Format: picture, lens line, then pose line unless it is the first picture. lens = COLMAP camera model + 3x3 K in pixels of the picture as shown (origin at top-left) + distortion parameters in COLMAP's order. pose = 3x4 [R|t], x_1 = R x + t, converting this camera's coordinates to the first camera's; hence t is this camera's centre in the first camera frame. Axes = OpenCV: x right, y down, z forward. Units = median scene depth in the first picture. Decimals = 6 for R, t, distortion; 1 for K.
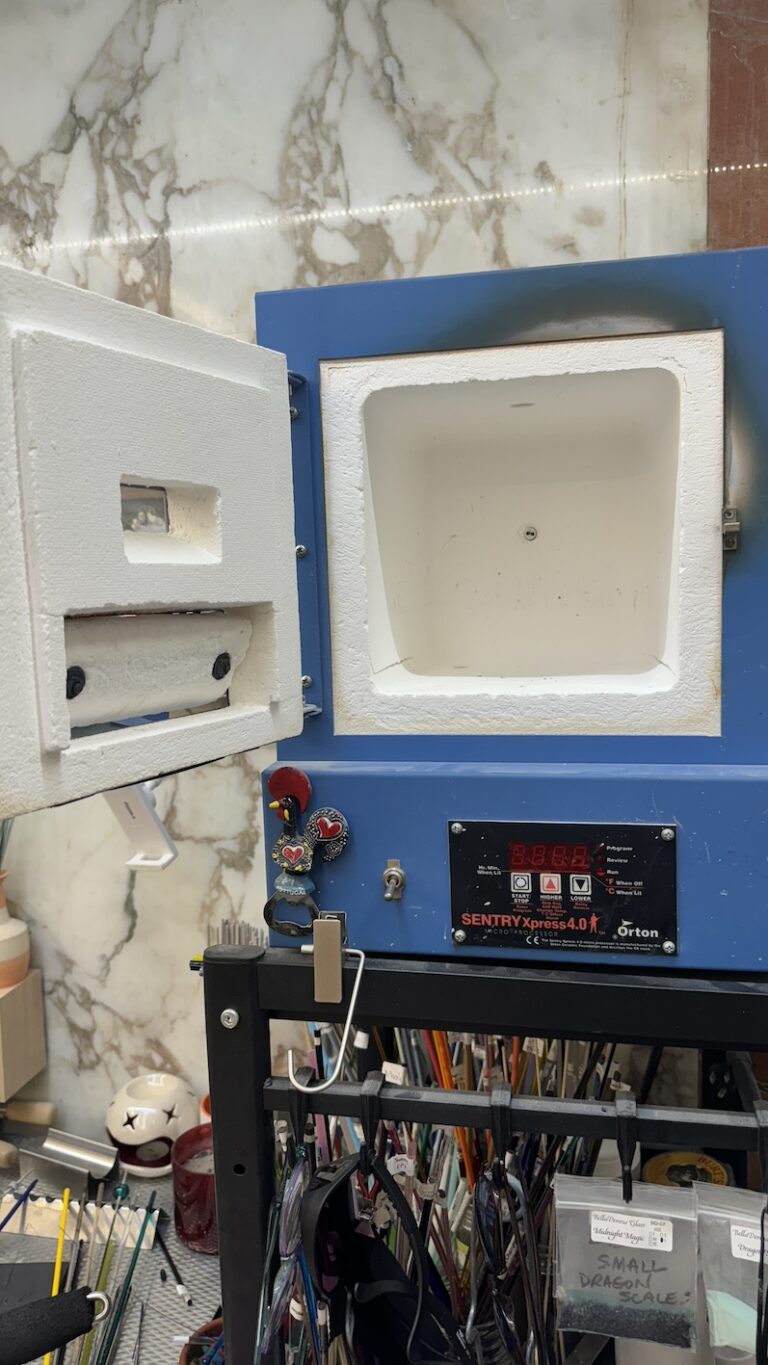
lens RADIAL K [[975.3, 0, 381.5], [0, 975.3, 678.7], [0, 0, 1]] dist [0.034918, -0.048677]
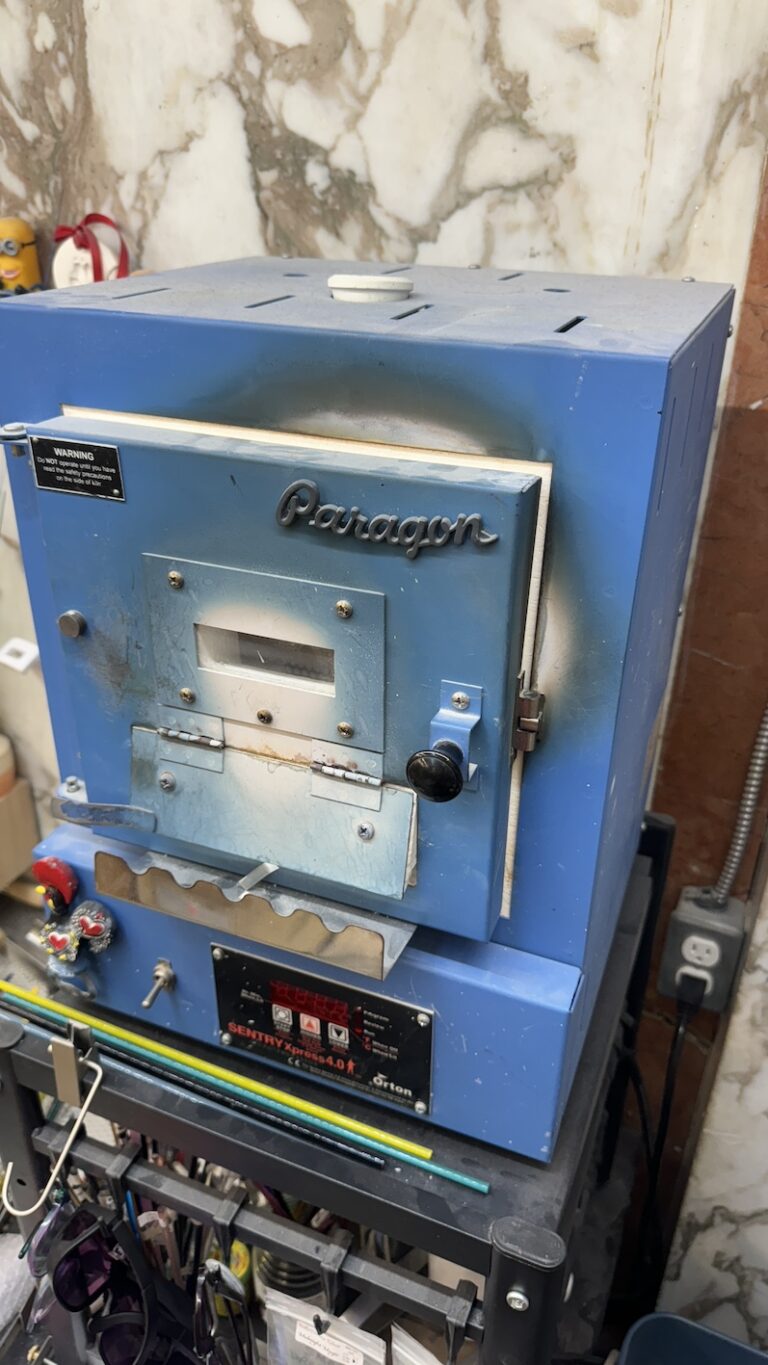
lens RADIAL K [[975.3, 0, 395.4], [0, 975.3, 677.4], [0, 0, 1]] dist [0.034918, -0.048677]
pose [[0.982257, 0.126490, -0.138461, 0.333535], [-0.065561, 0.923320, 0.378394, -0.445011], [0.175707, -0.362602, 0.915230, 0.271671]]
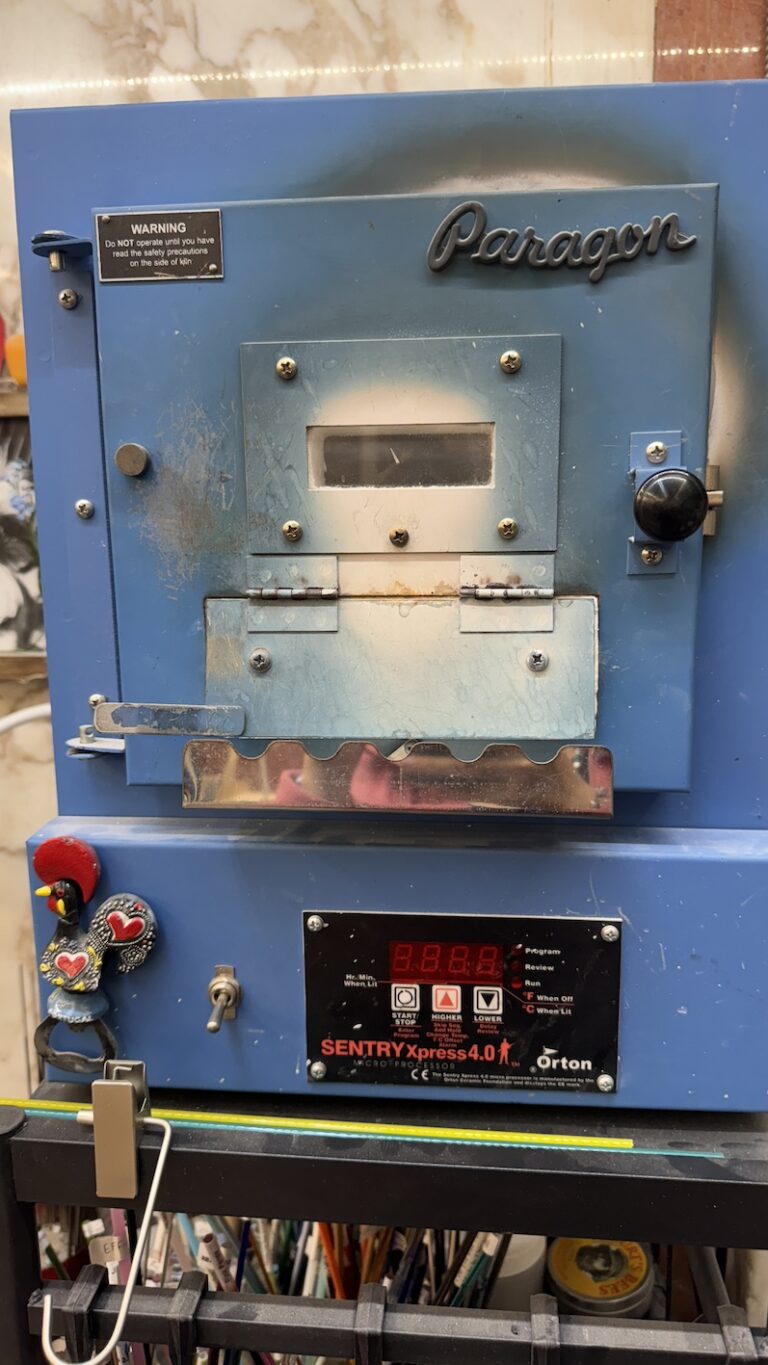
lens RADIAL K [[975.3, 0, 391.0], [0, 975.3, 680.3], [0, 0, 1]] dist [0.034918, -0.048677]
pose [[0.993457, 0.002224, 0.114182, 0.050994], [-0.010770, 0.997179, 0.074281, -0.070796], [-0.113694, -0.075025, 0.990679, 0.312507]]
